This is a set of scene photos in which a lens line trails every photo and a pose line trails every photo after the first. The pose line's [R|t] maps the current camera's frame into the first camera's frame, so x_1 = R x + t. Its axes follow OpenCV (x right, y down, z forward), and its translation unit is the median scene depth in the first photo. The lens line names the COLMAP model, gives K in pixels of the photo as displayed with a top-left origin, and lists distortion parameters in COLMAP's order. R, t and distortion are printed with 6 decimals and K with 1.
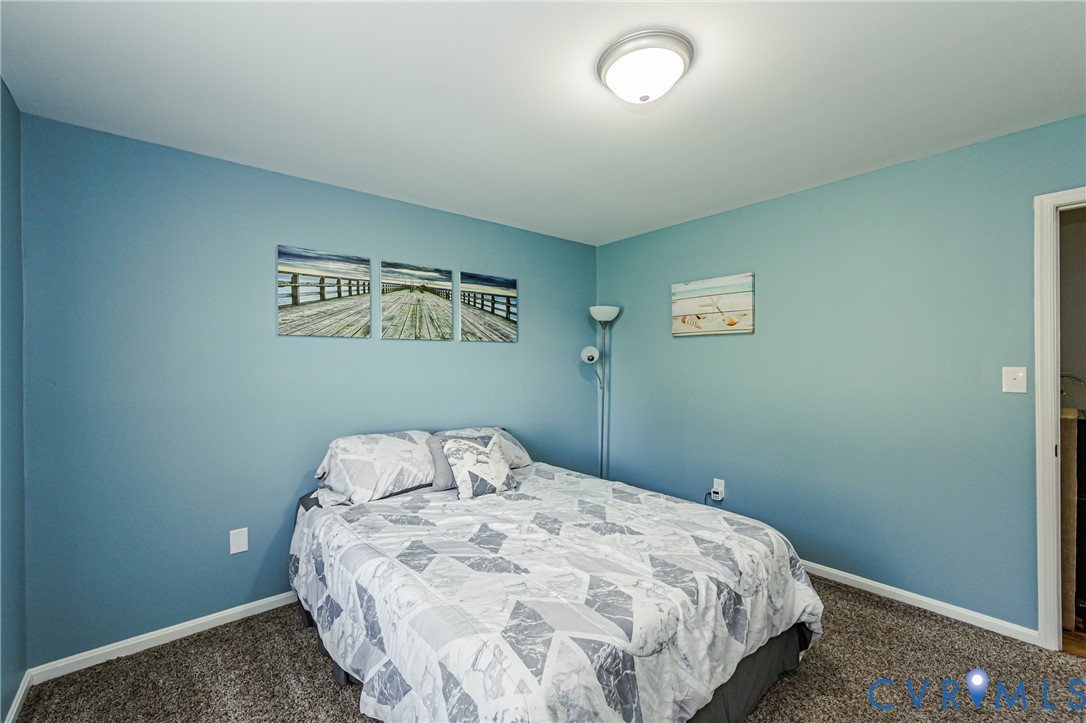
lens RADIAL K [[437.0, 0, 531.7], [0, 437.0, 360.5], [0, 0, 1]] dist [-0.000056, 0.000594]
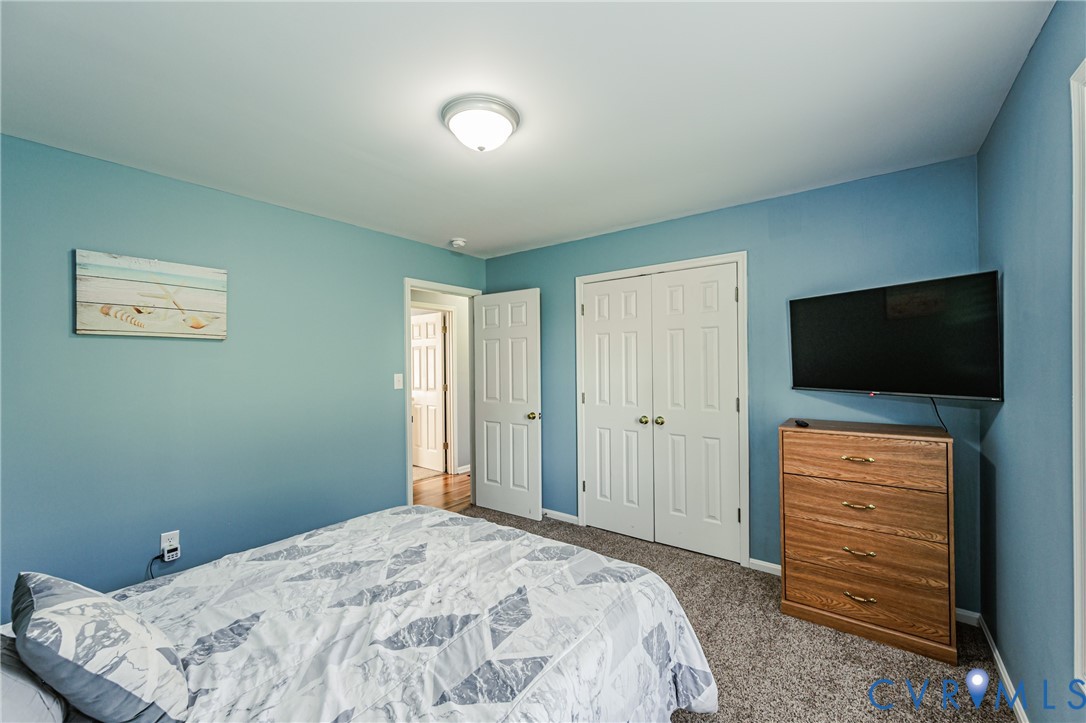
lens RADIAL K [[437.0, 0, 551.1], [0, 437.0, 363.0], [0, 0, 1]] dist [-0.000056, 0.000594]
pose [[-0.232727, 0.012456, 0.972462, -0.530736], [0.006733, 0.999915, -0.011197, -0.004324], [-0.972519, 0.003942, -0.232791, 0.629537]]
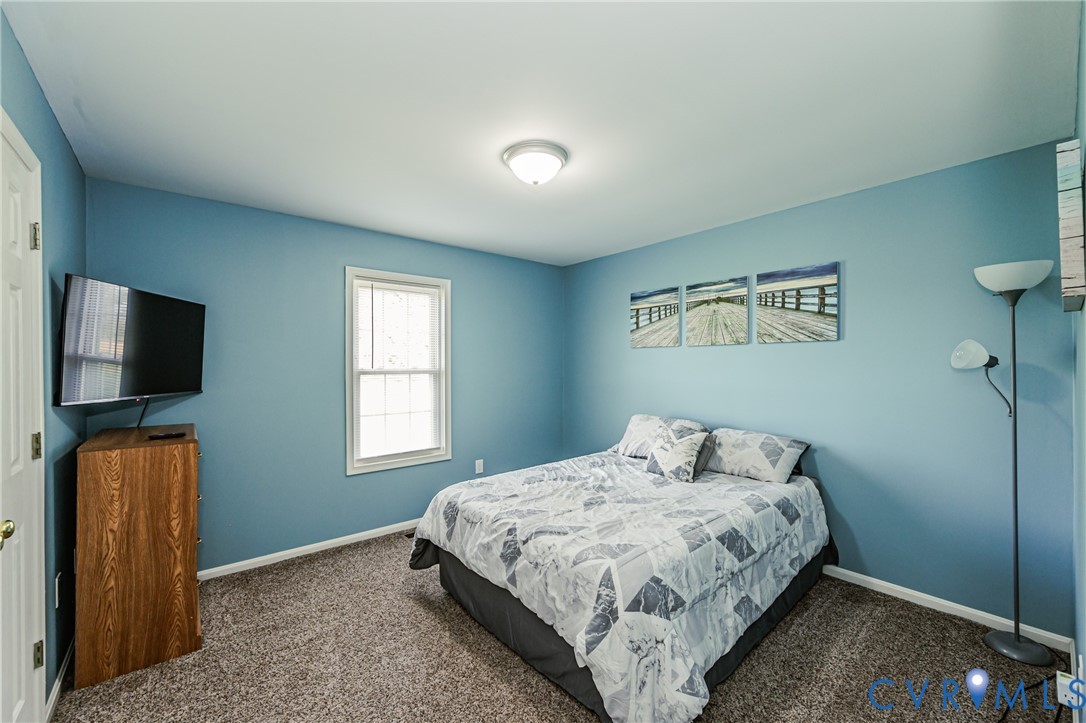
lens RADIAL K [[437.0, 0, 540.1], [0, 437.0, 361.8], [0, 0, 1]] dist [-0.000056, 0.000594]
pose [[0.002173, 0.004380, -0.999988, 0.963318], [0.008969, 0.999950, 0.004400, -0.014322], [0.999957, -0.008978, 0.002133, 0.579591]]
